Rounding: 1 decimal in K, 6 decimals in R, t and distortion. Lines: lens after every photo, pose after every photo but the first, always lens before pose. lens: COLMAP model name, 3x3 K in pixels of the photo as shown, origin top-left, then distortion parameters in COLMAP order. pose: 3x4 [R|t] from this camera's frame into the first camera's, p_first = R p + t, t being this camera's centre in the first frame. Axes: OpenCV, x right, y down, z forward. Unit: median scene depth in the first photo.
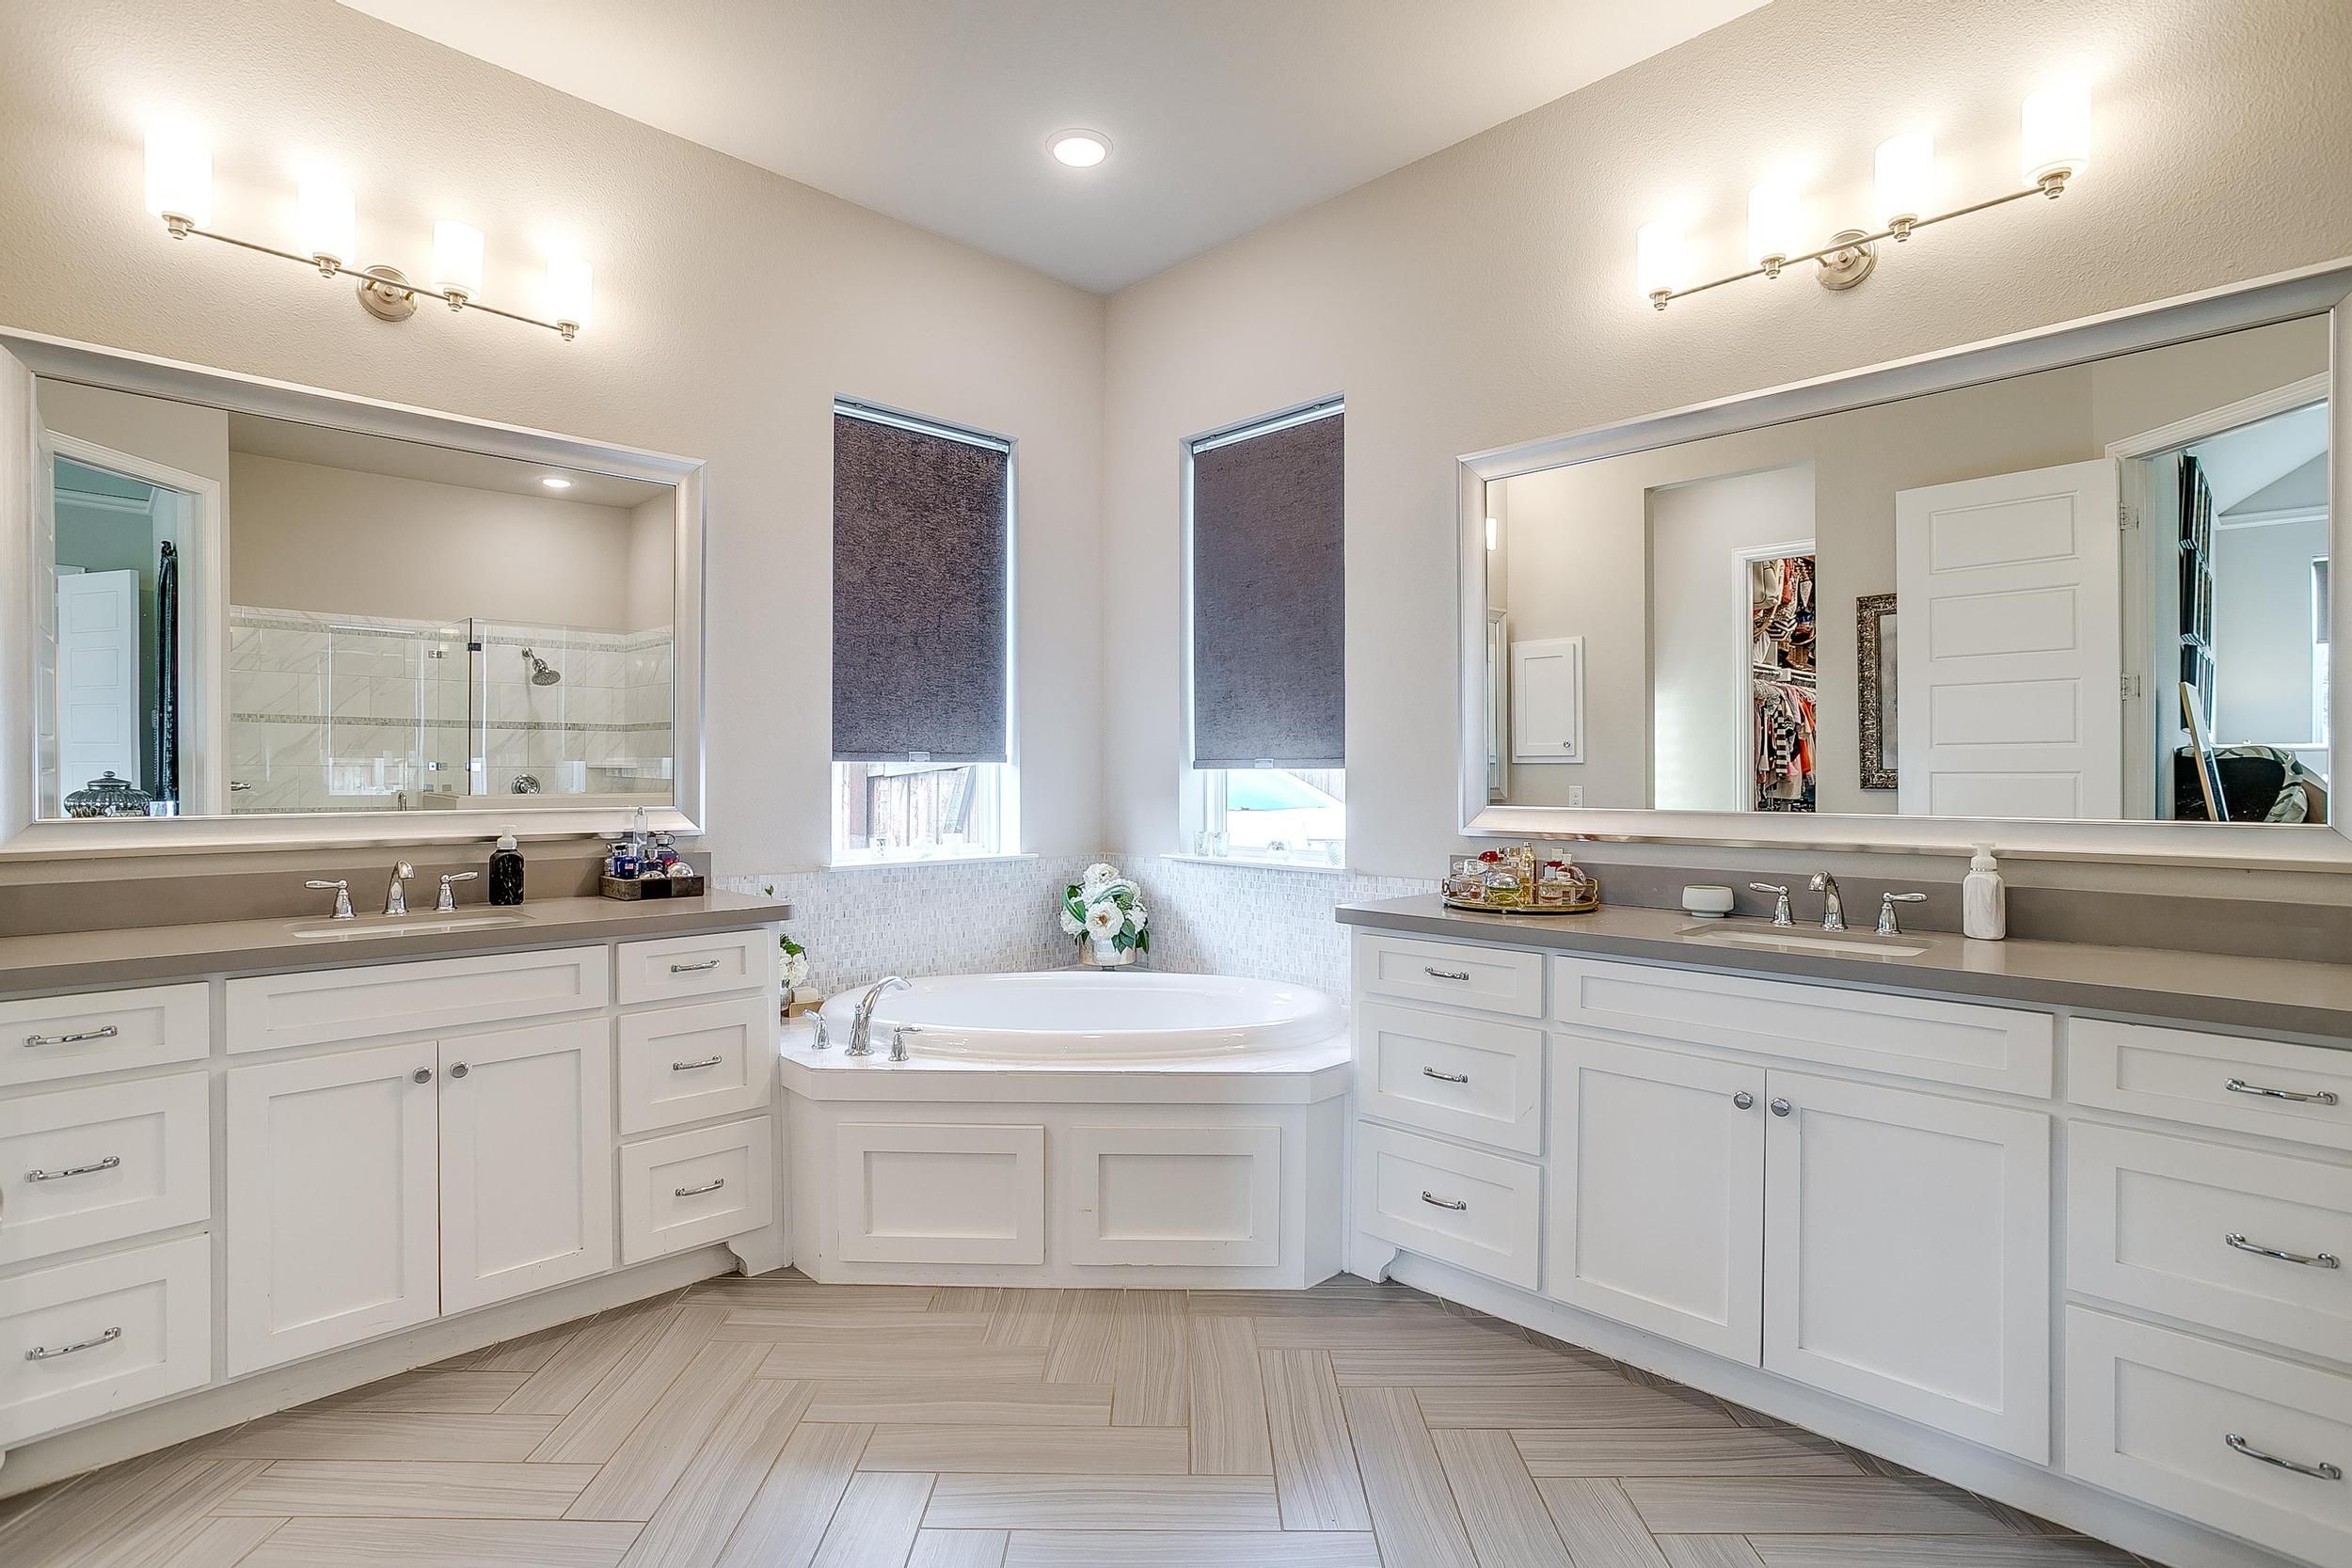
lens RADIAL K [[1128.5, 0, 1175.6], [0, 1128.5, 779.2], [0, 0, 1]] dist [-0.006030, 0.000390]
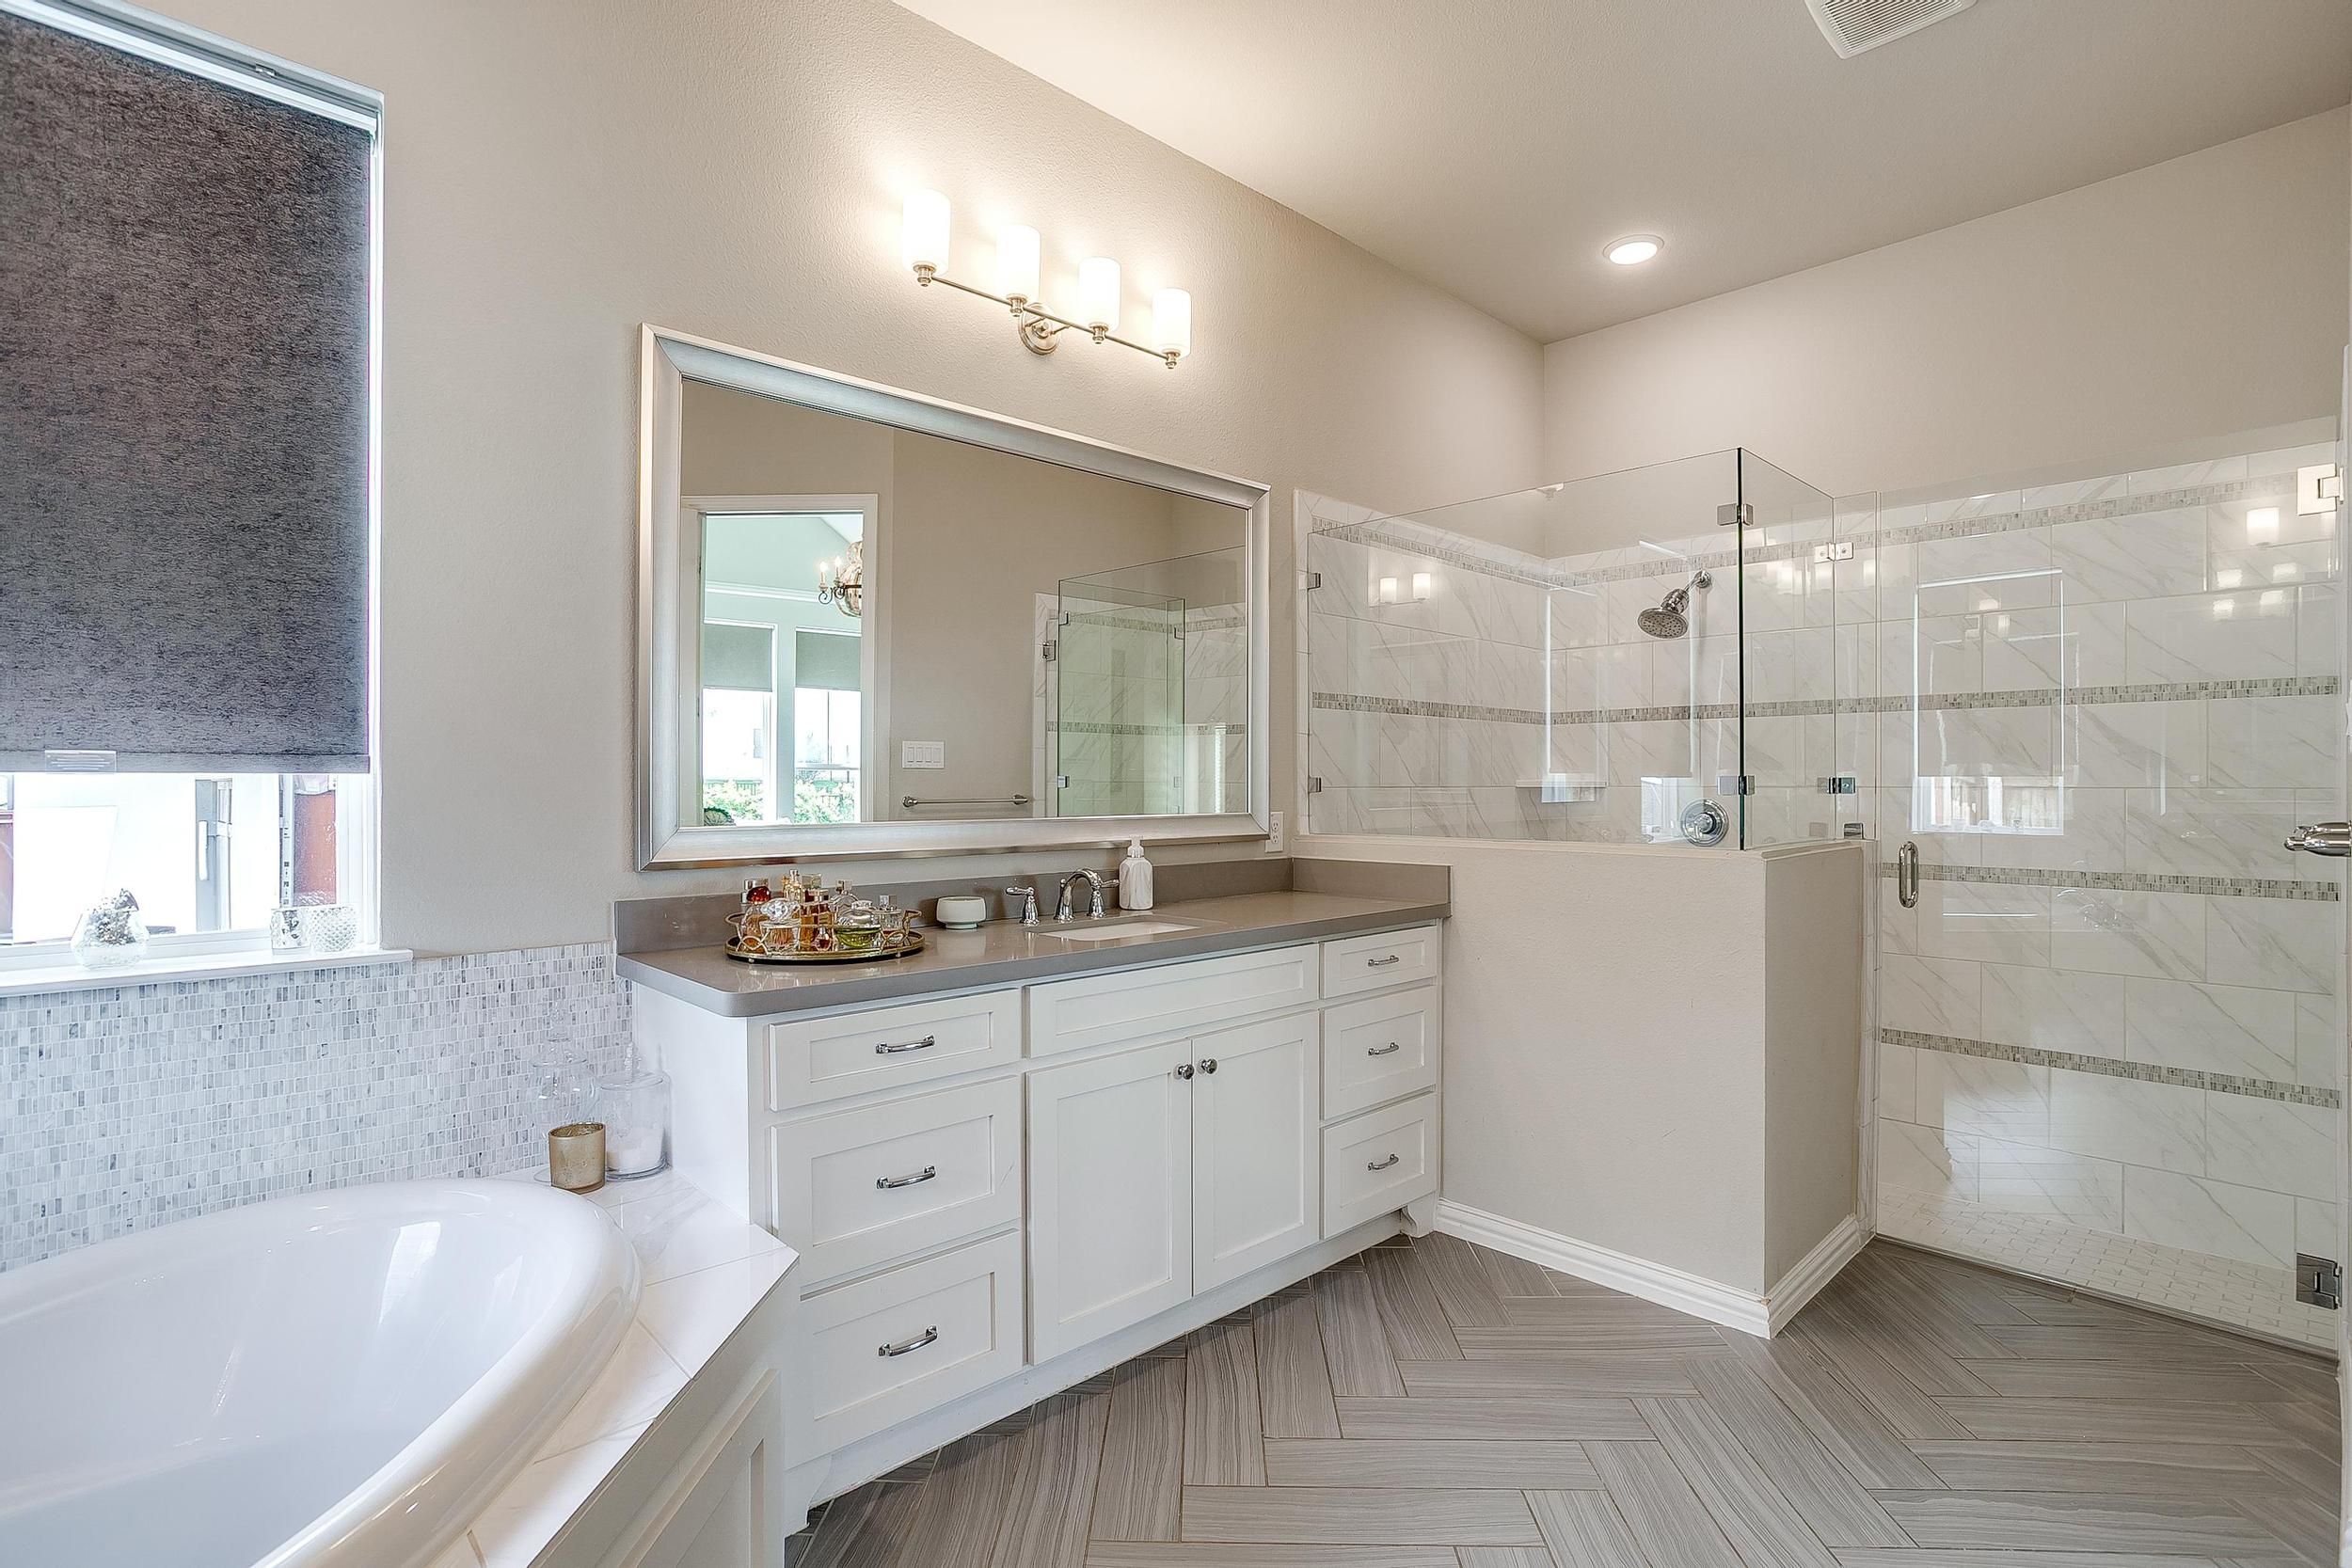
lens RADIAL K [[1128.5, 0, 1175.6], [0, 1128.5, 785.0], [0, 0, 1]] dist [-0.006030, 0.000390]
pose [[0.029373, -0.007838, 0.999538, -0.572209], [-0.002416, 0.999966, 0.007913, -0.012730], [-0.999566, -0.002648, 0.029353, 0.879126]]
